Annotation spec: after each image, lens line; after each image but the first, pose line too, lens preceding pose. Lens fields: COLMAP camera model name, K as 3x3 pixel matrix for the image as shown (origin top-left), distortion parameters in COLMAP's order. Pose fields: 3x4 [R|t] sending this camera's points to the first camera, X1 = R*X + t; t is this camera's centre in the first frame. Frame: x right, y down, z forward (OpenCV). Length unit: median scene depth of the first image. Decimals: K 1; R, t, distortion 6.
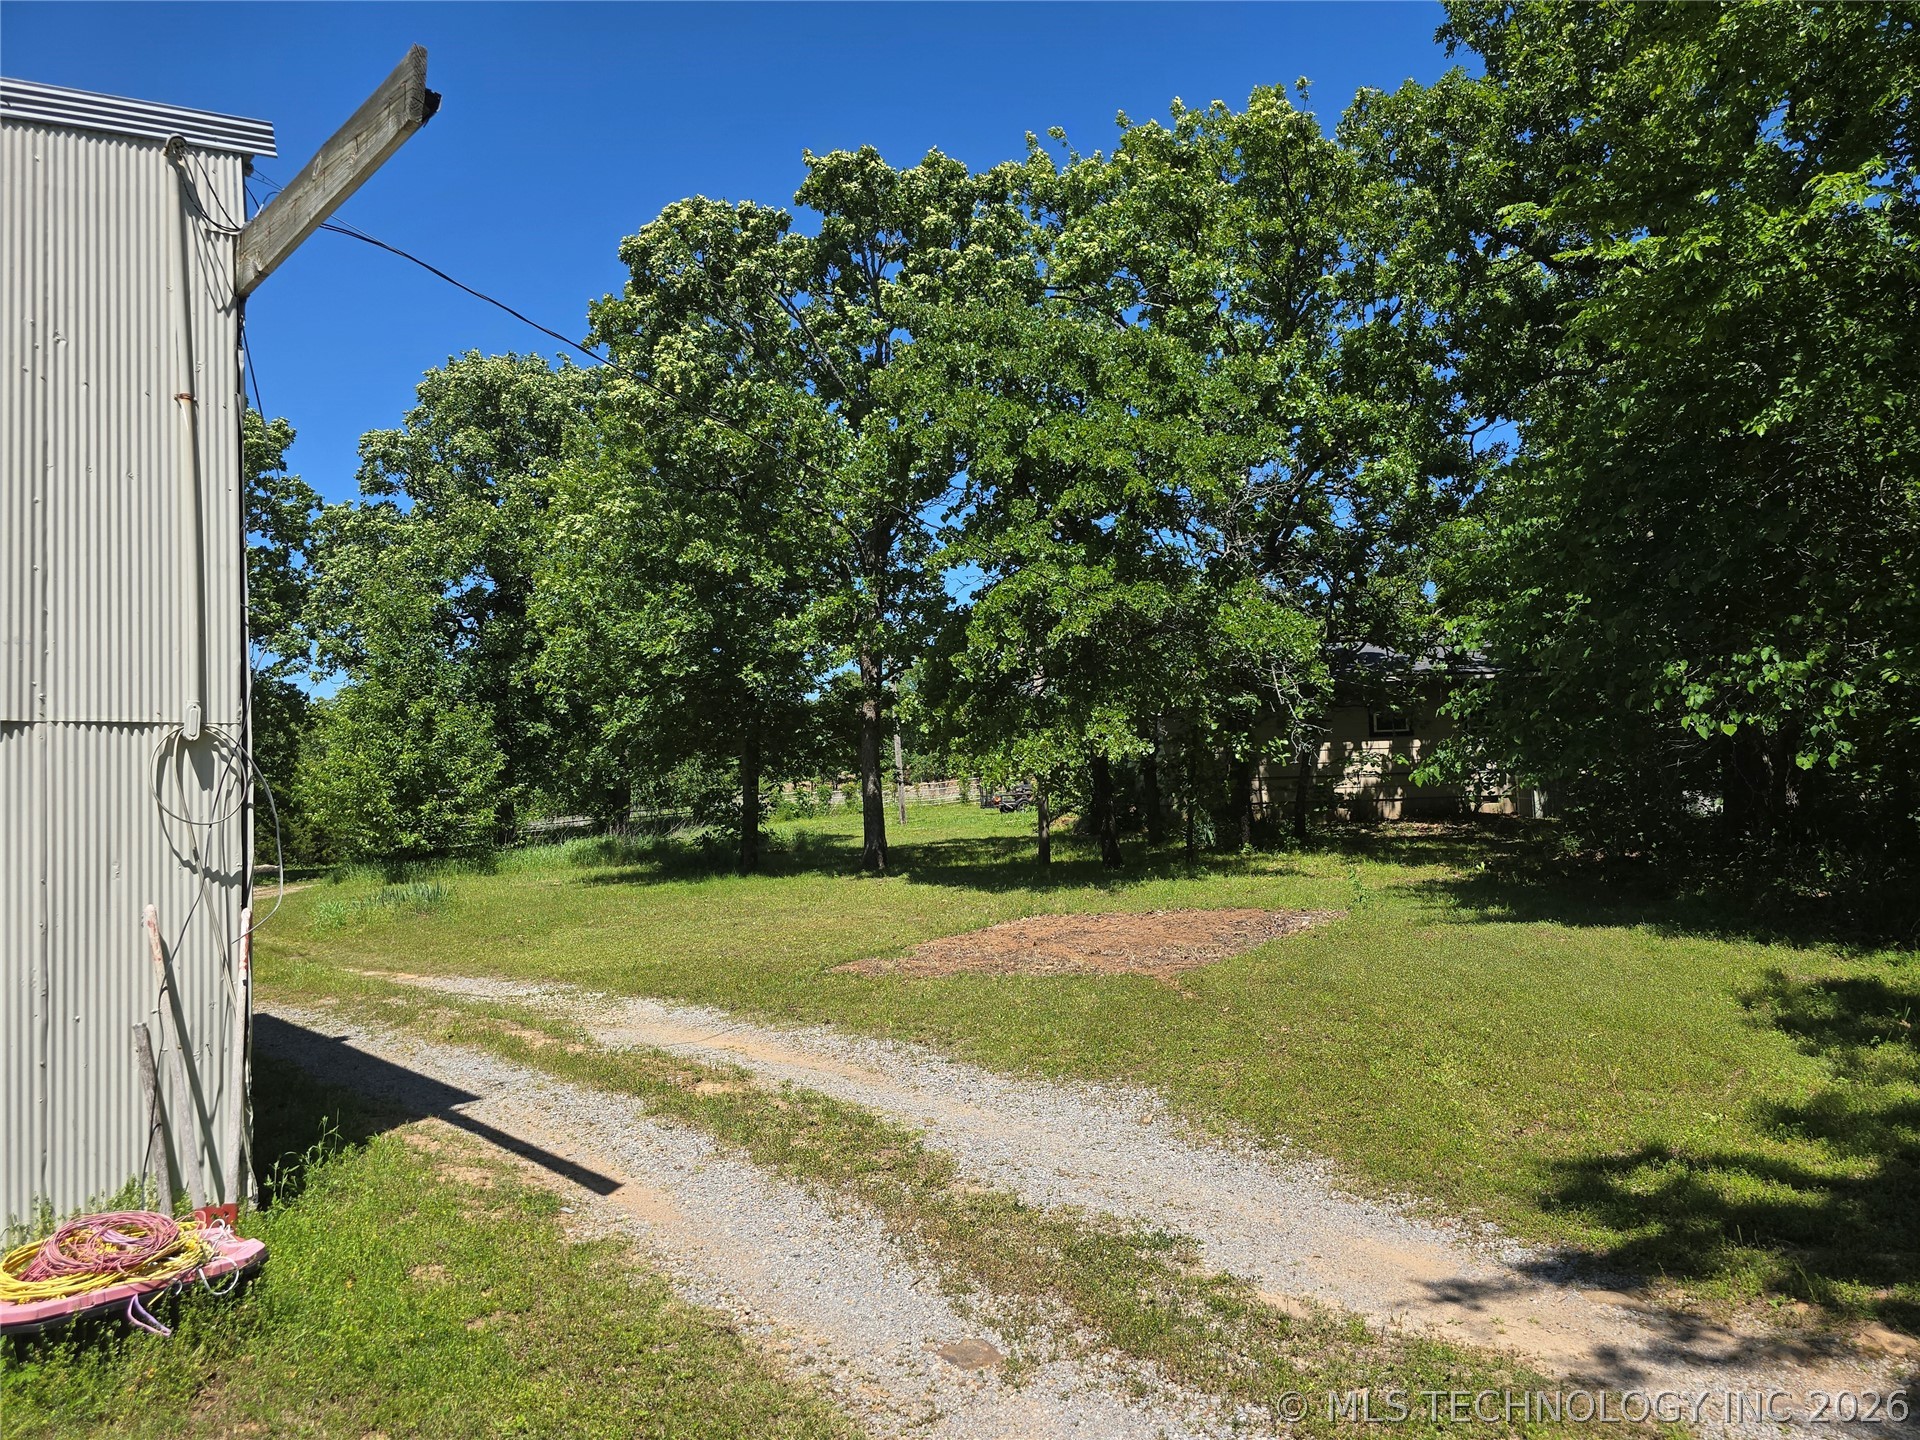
lens RADIAL K [[1284.4, 0, 930.6], [0, 1284.4, 731.3], [0, 0, 1]] dist [0.052955, -0.038190]
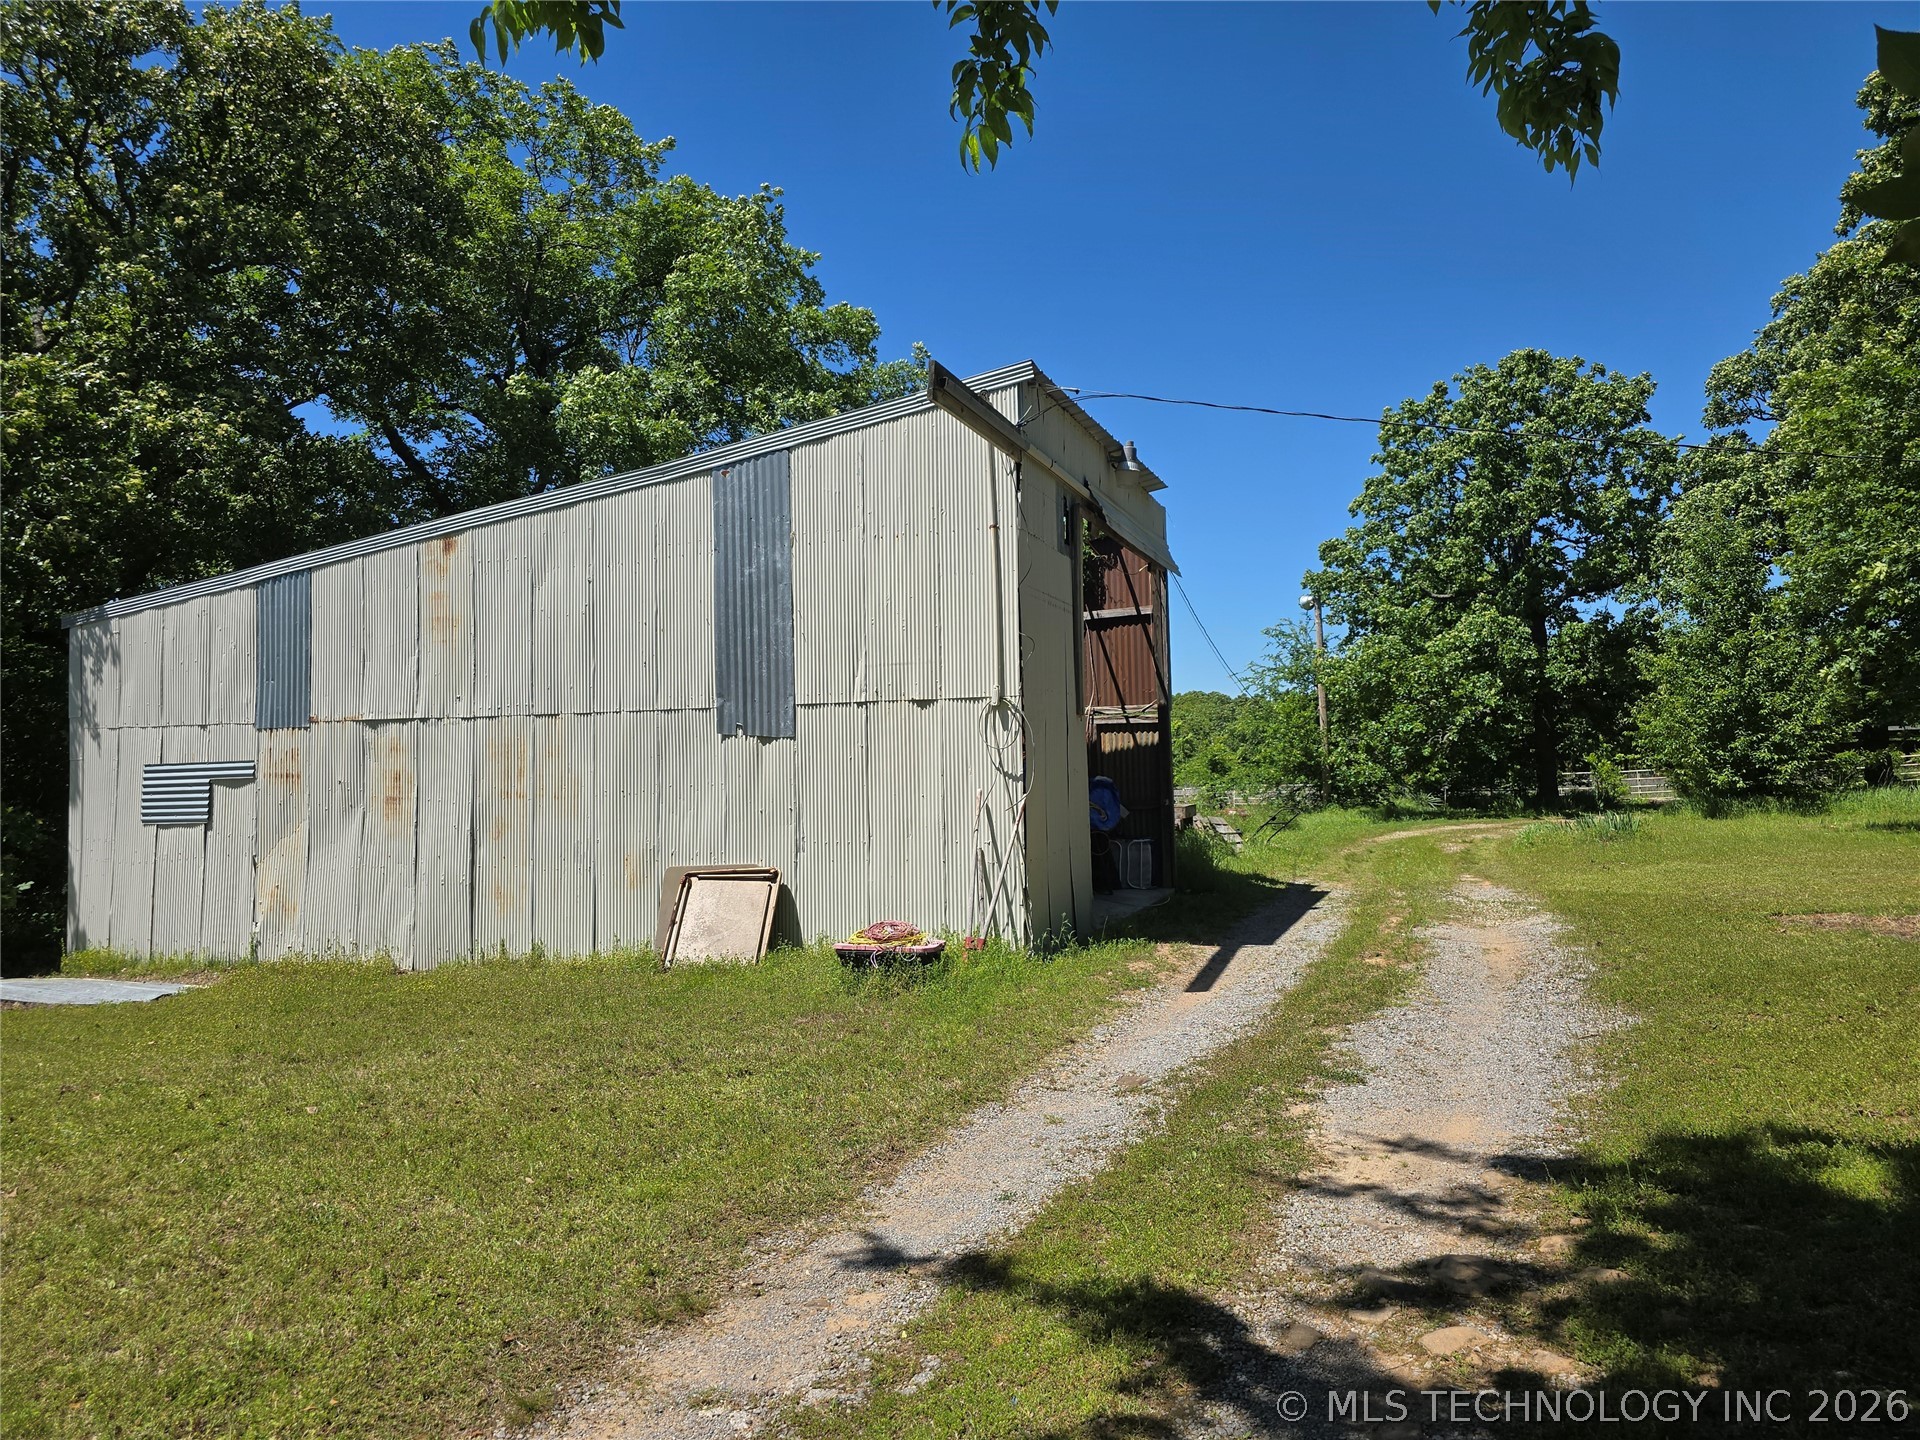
lens RADIAL K [[1284.4, 0, 958.8], [0, 1284.4, 728.4], [0, 0, 1]] dist [0.052955, -0.038190]
pose [[0.473350, -0.004124, -0.880865, 0.198892], [0.045144, 0.998789, 0.019583, 0.000340], [0.879717, -0.049036, 0.472963, 0.009721]]
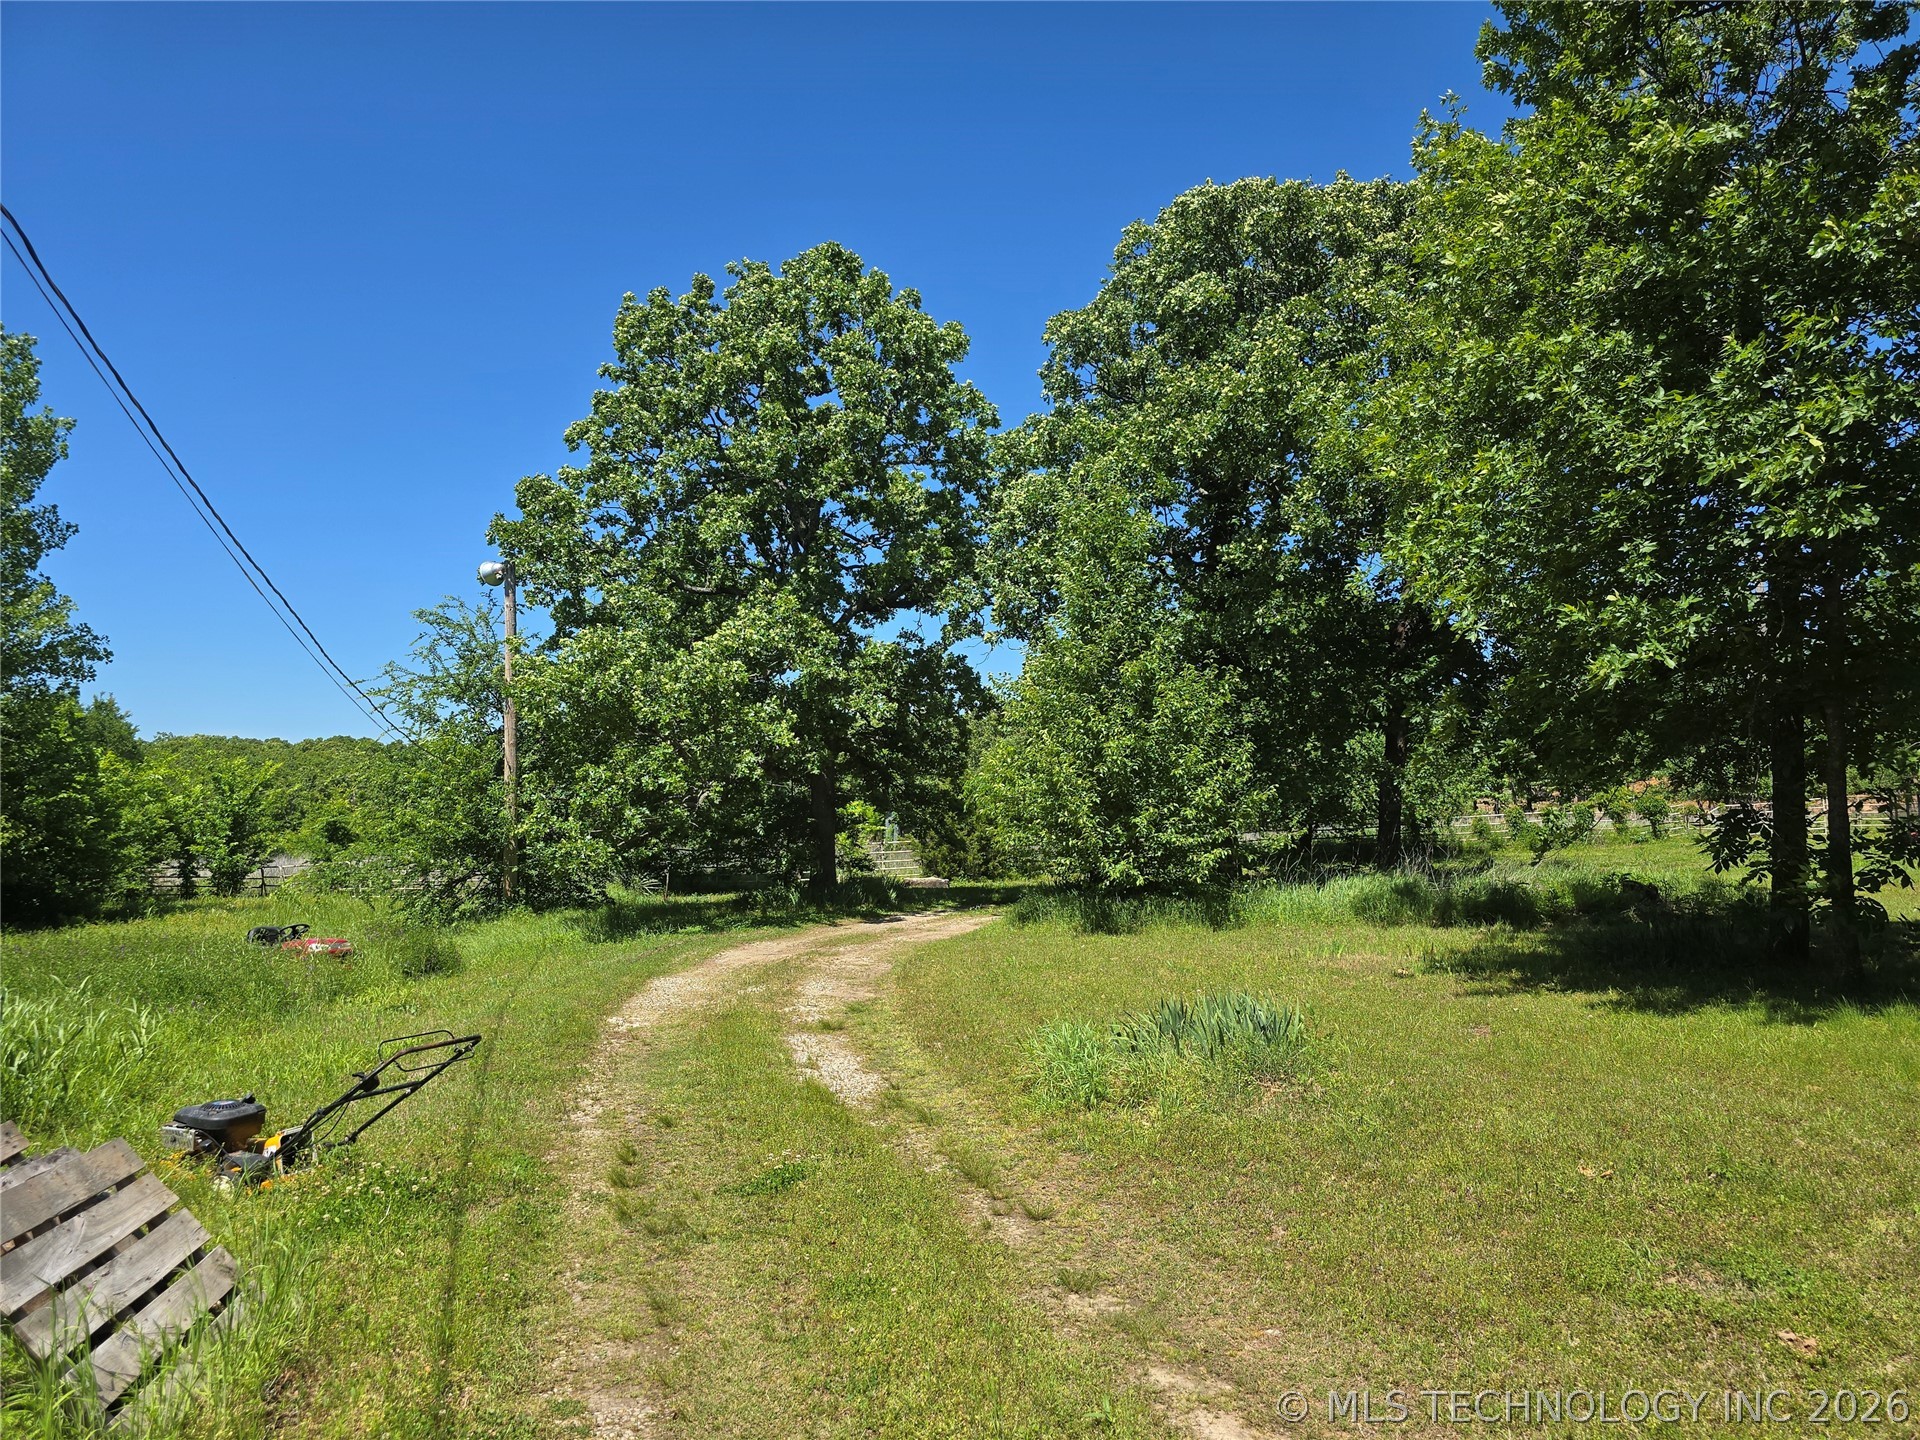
lens RADIAL K [[1284.4, 0, 961.8], [0, 1284.4, 728.2], [0, 0, 1]] dist [0.052955, -0.038190]
pose [[0.898618, 0.000524, -0.438732, -0.182336], [-0.007459, 0.999873, -0.014083, 0.020958], [0.438669, 0.015927, 0.898507, 0.364031]]
